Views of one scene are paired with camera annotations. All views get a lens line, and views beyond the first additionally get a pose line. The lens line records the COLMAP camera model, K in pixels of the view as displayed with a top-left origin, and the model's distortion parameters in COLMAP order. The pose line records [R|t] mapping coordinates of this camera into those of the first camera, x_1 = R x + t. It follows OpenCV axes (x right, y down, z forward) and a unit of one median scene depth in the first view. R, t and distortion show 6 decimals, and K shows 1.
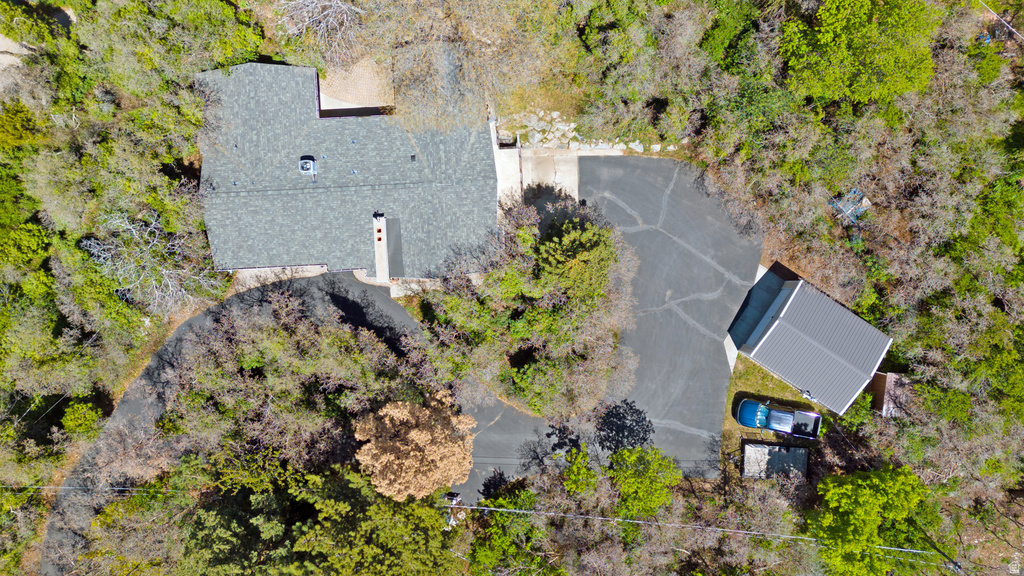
lens RADIAL K [[749.9, 0, 515.7], [0, 749.9, 282.9], [0, 0, 1]] dist [0.040112, -0.046714]
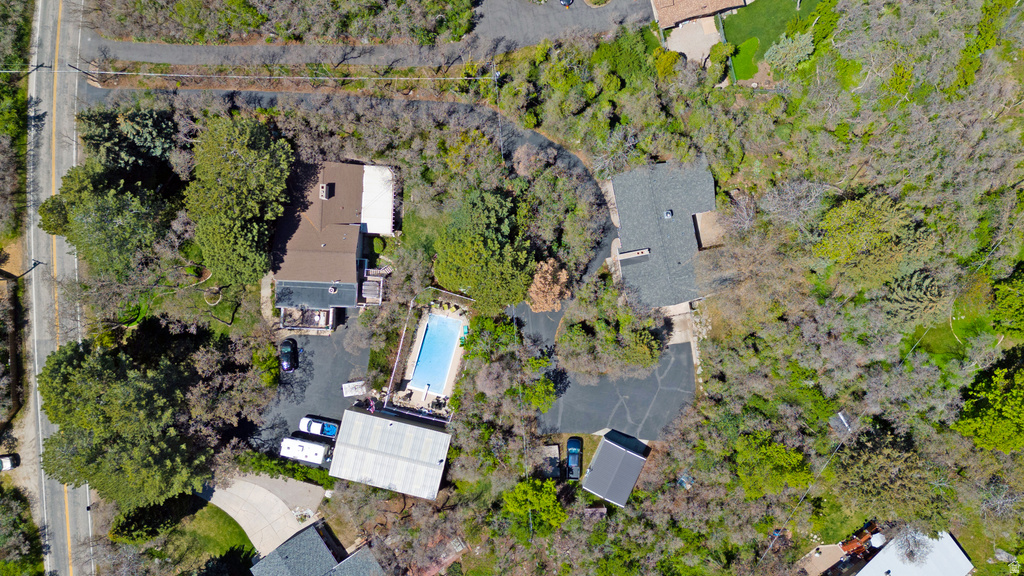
lens RADIAL K [[749.9, 0, 506.4], [0, 749.9, 284.2], [0, 0, 1]] dist [0.040112, -0.046714]
pose [[0.142001, 0.989842, -0.006980, -0.128267], [-0.989496, 0.142137, 0.026347, 0.250072], [0.027071, 0.003166, 0.999628, -1.046540]]
